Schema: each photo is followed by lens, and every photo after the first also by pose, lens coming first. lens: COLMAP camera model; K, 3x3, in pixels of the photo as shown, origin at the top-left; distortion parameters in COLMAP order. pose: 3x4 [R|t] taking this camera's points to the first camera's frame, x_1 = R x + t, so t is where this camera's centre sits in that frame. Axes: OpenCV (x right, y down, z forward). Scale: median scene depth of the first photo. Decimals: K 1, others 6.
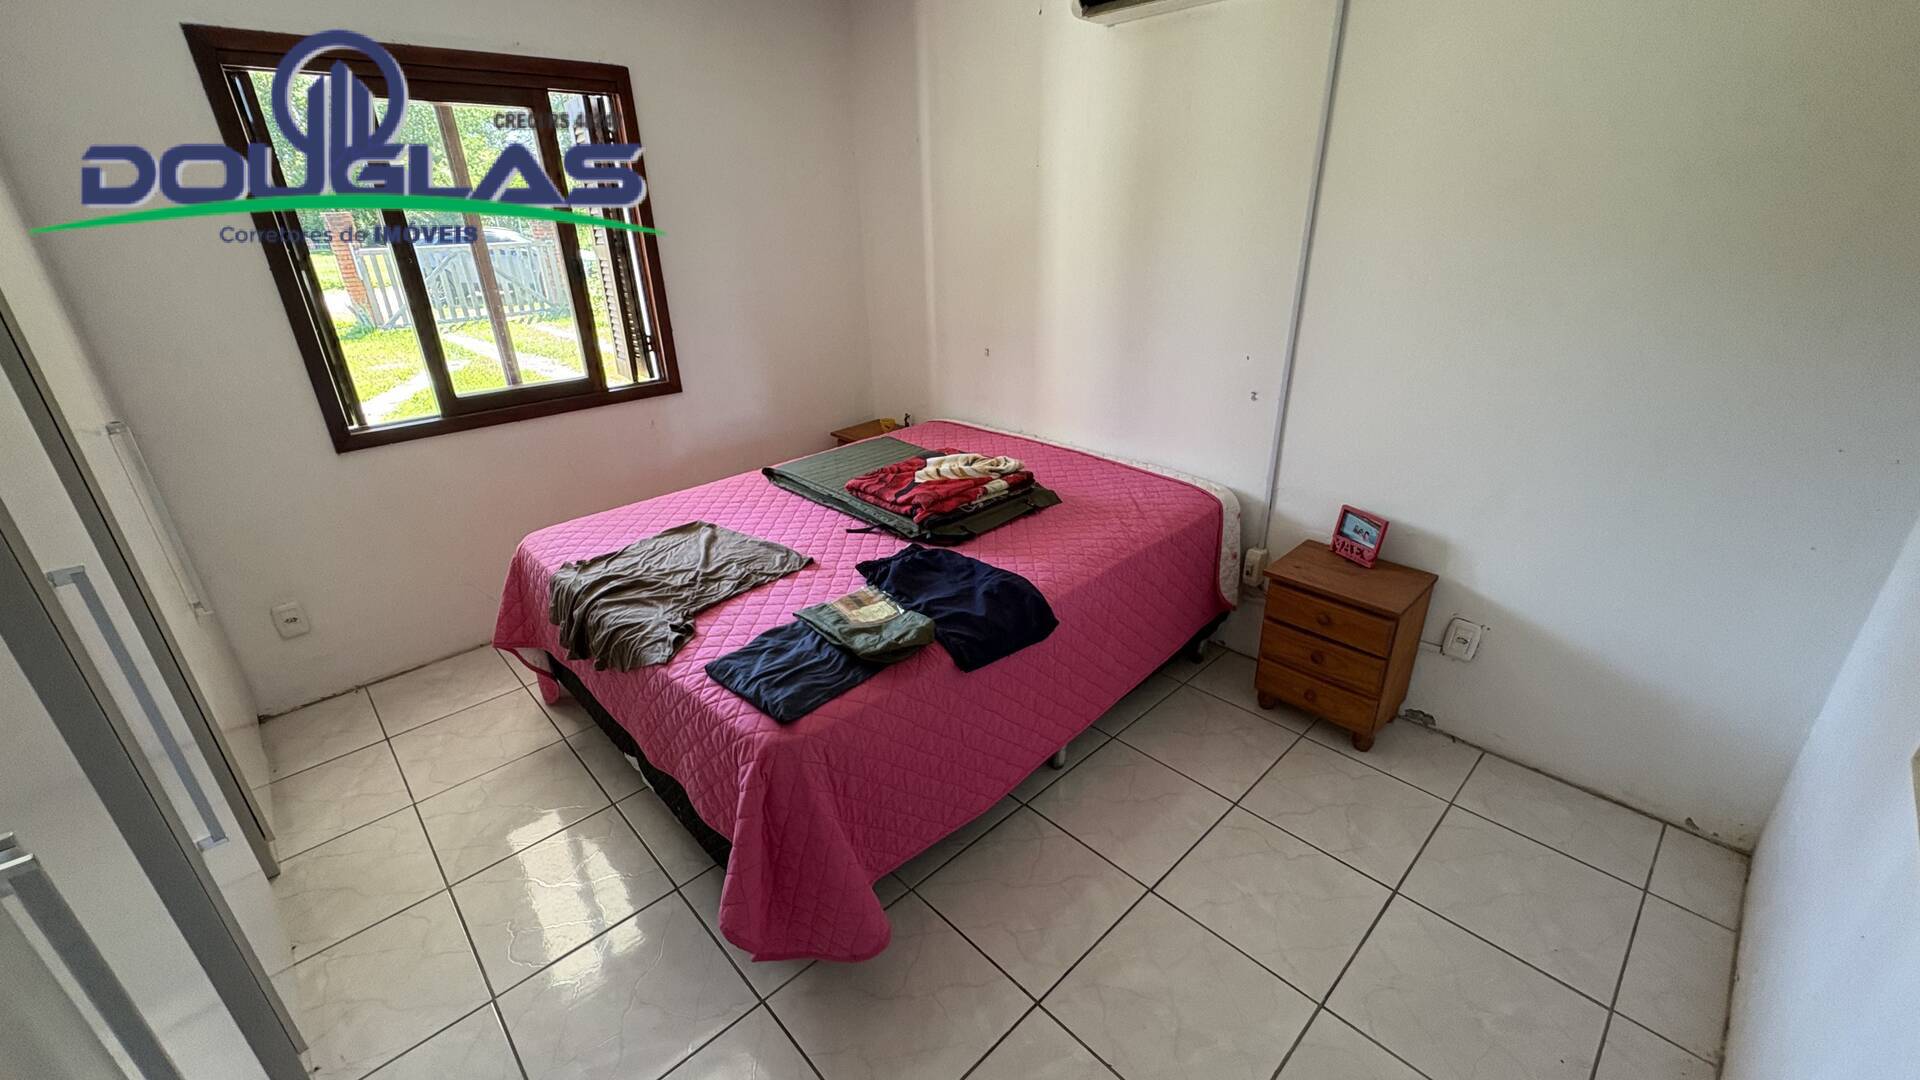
lens RADIAL K [[764.5, 0, 960.0], [0, 764.5, 540.0], [0, 0, 1]] dist [0.001298, -0.000048]
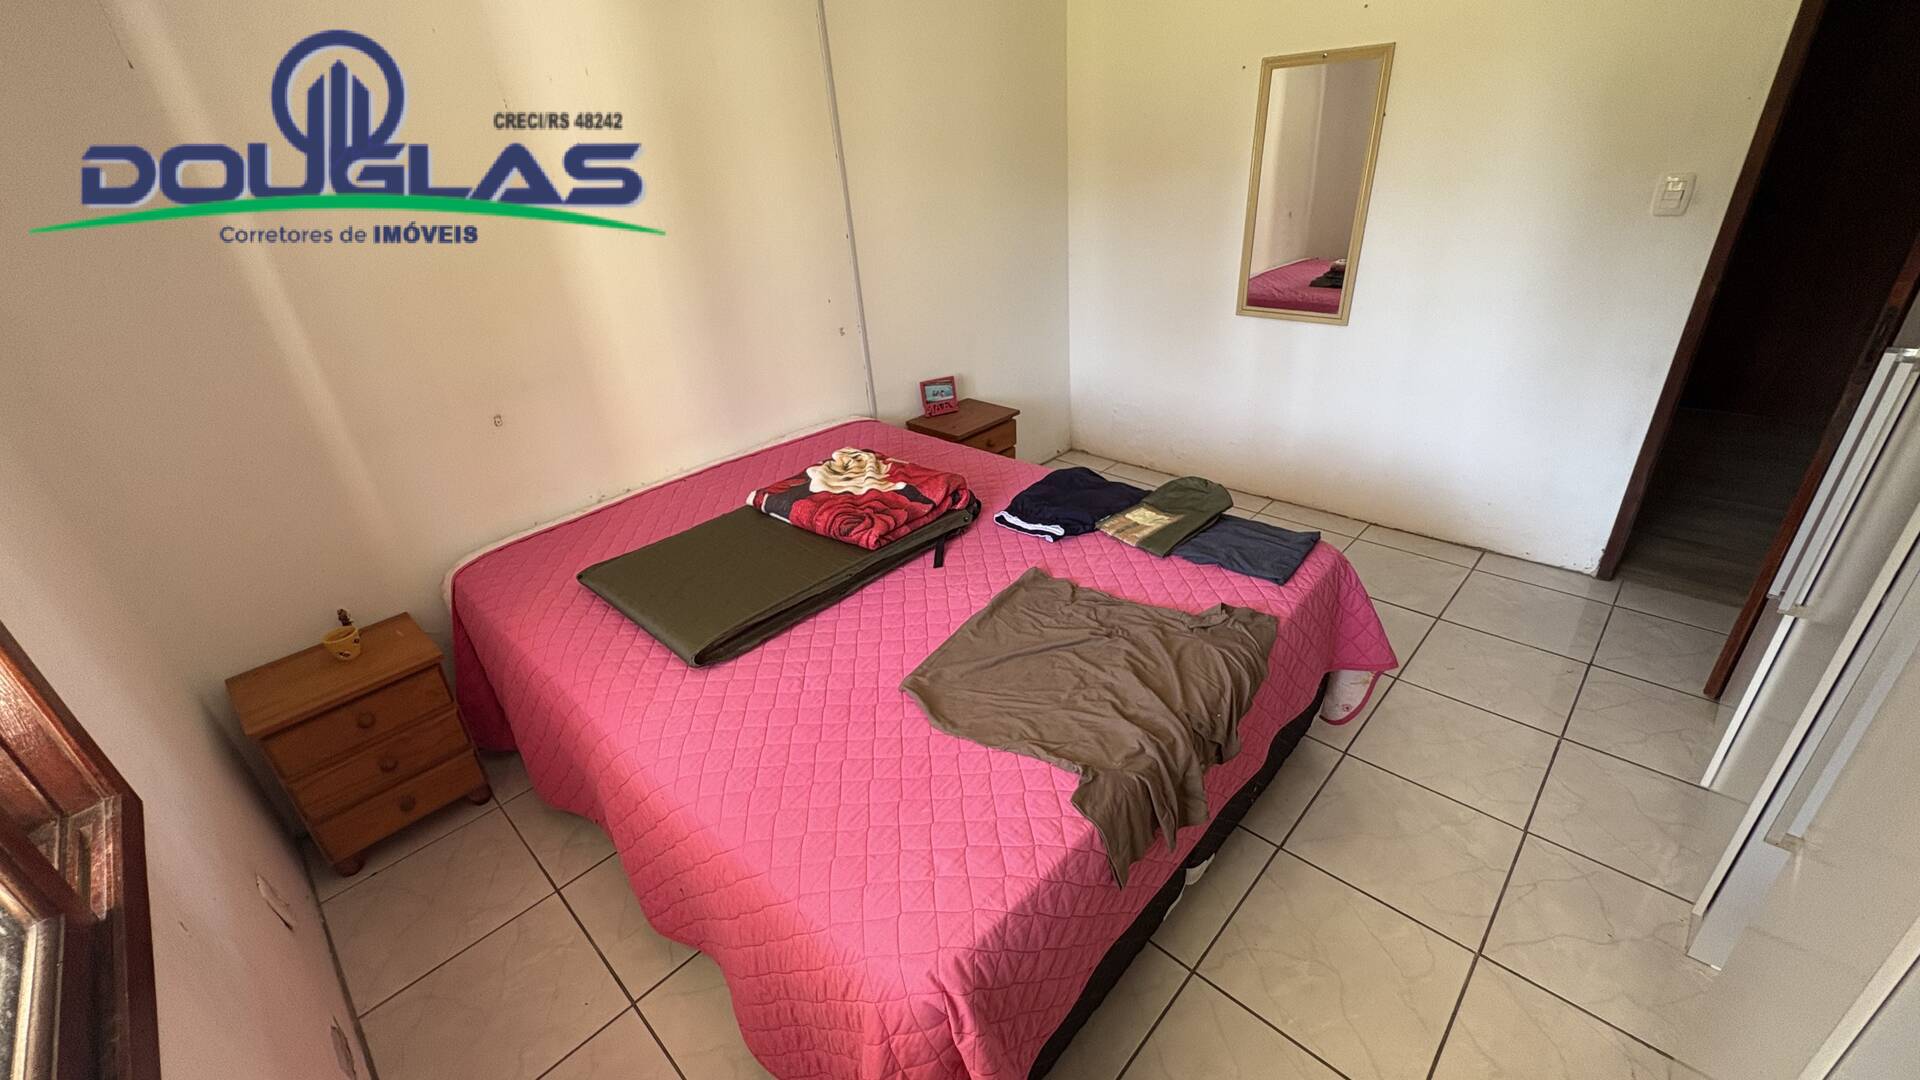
lens RADIAL K [[764.5, 0, 960.0], [0, 764.5, 540.0], [0, 0, 1]] dist [0.001298, -0.000048]
pose [[-0.039332, -0.438090, 0.898070, -0.776809], [0.468614, 0.785712, 0.403804, -0.314480], [-0.882527, 0.436730, 0.174392, 0.756089]]
